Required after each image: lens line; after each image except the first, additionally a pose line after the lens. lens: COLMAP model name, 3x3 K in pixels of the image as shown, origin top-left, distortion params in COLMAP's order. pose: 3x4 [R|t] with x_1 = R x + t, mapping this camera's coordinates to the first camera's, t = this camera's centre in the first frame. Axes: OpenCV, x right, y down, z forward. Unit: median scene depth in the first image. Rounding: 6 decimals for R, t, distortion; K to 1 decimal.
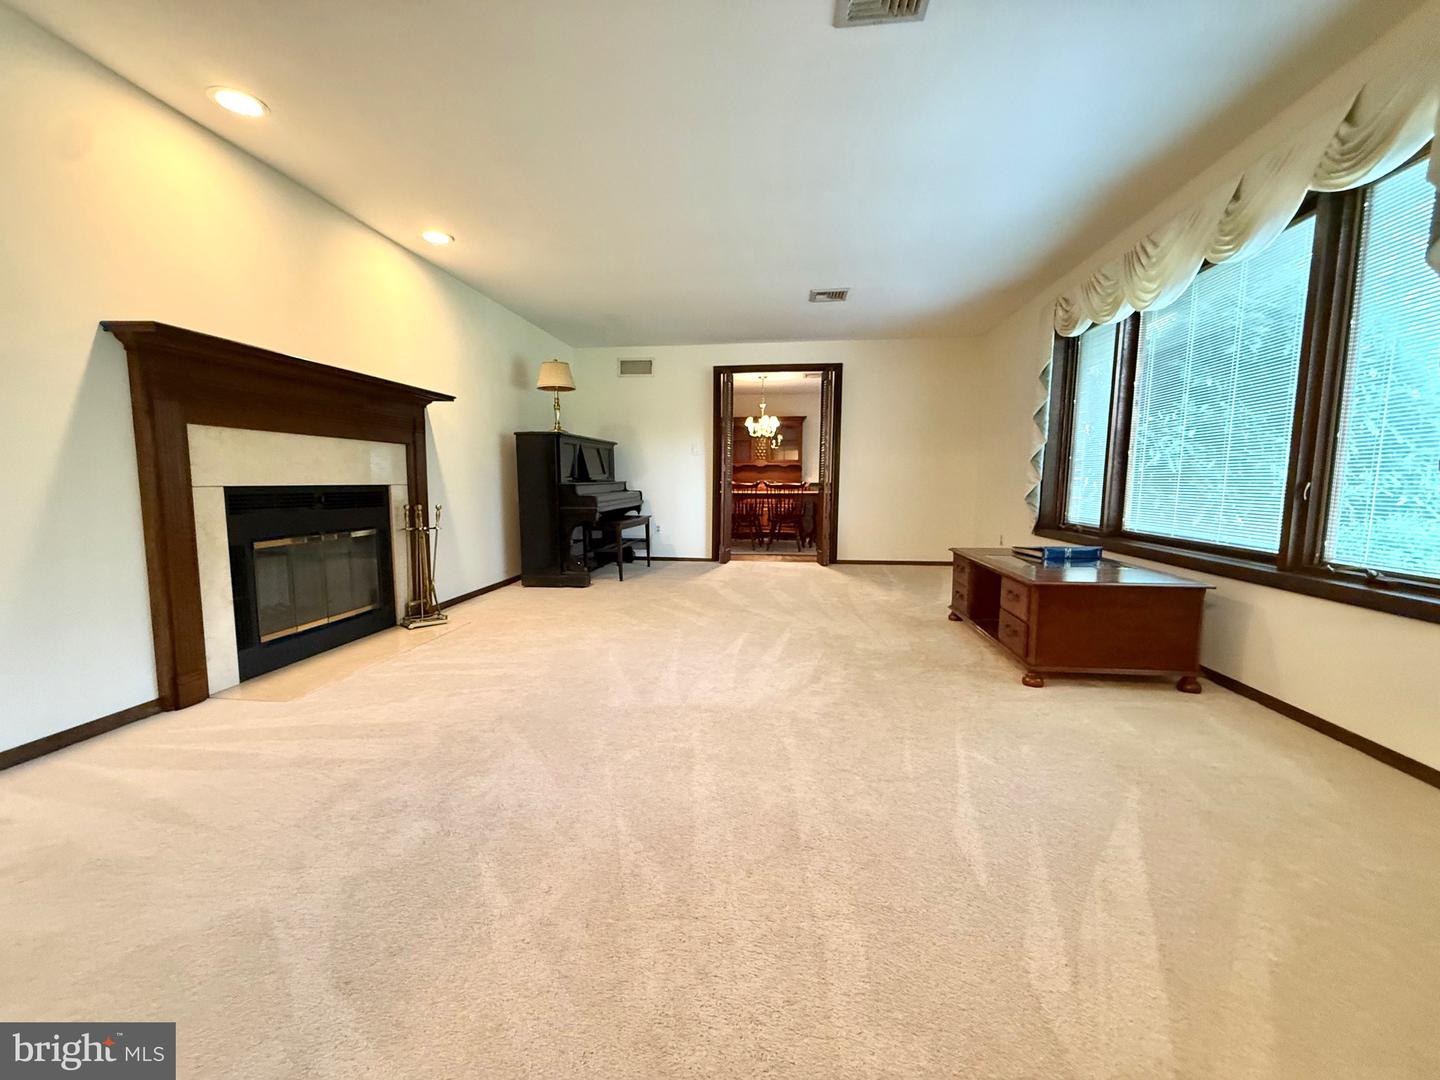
lens RADIAL K [[575.7, 0, 714.0], [0, 575.7, 539.1], [0, 0, 1]] dist [0.000053, -0.000046]
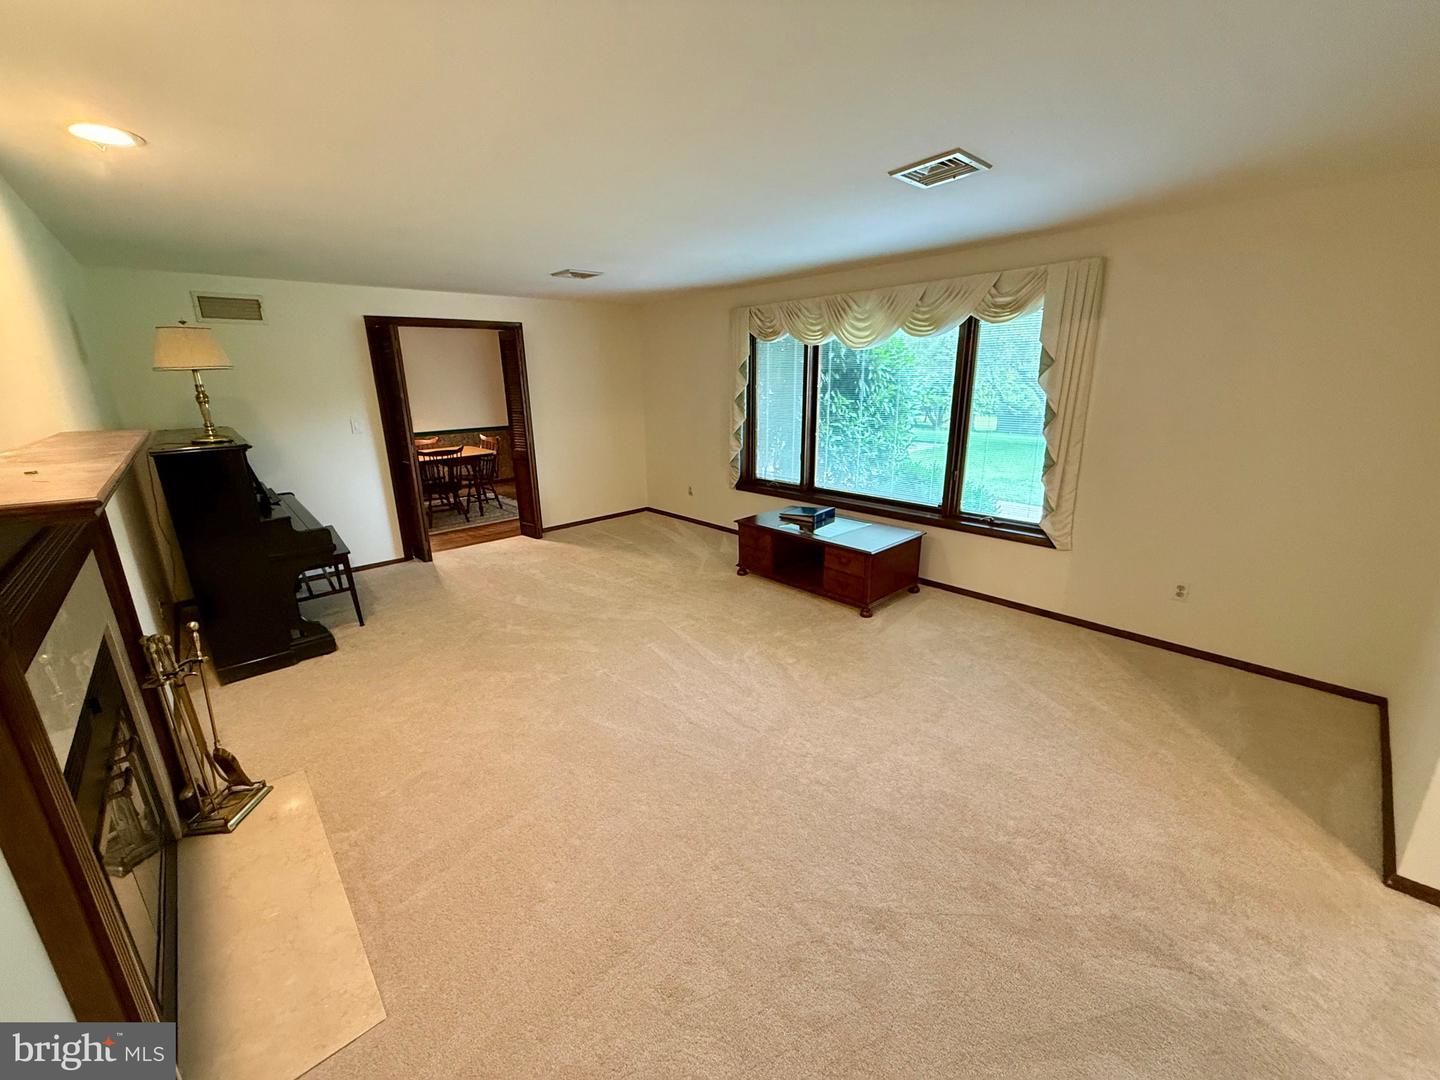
lens RADIAL K [[575.7, 0, 714.0], [0, 575.7, 539.1], [0, 0, 1]] dist [0.000053, -0.000046]
pose [[0.645477, -0.222648, 0.730608, -0.584516], [0.097090, 0.972727, 0.210654, -0.229507], [-0.757584, -0.065038, 0.649490, 0.235419]]
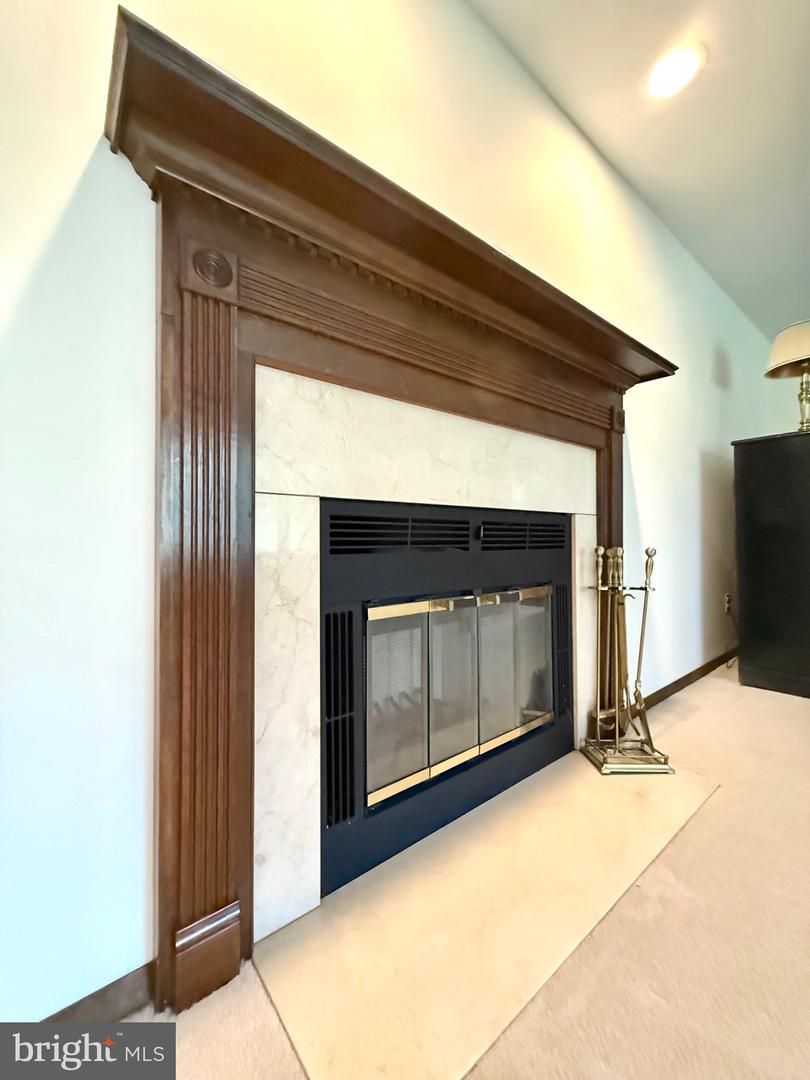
lens RADIAL K [[431.8, 0, 405.7], [0, 431.8, 535.4], [0, 0, 1]] dist [0.000053, -0.000046]
pose [[0.726536, -0.011421, -0.687034, -0.387042], [-0.062933, 0.994553, -0.083085, -0.022339], [0.684241, 0.103602, 0.721860, 0.562734]]
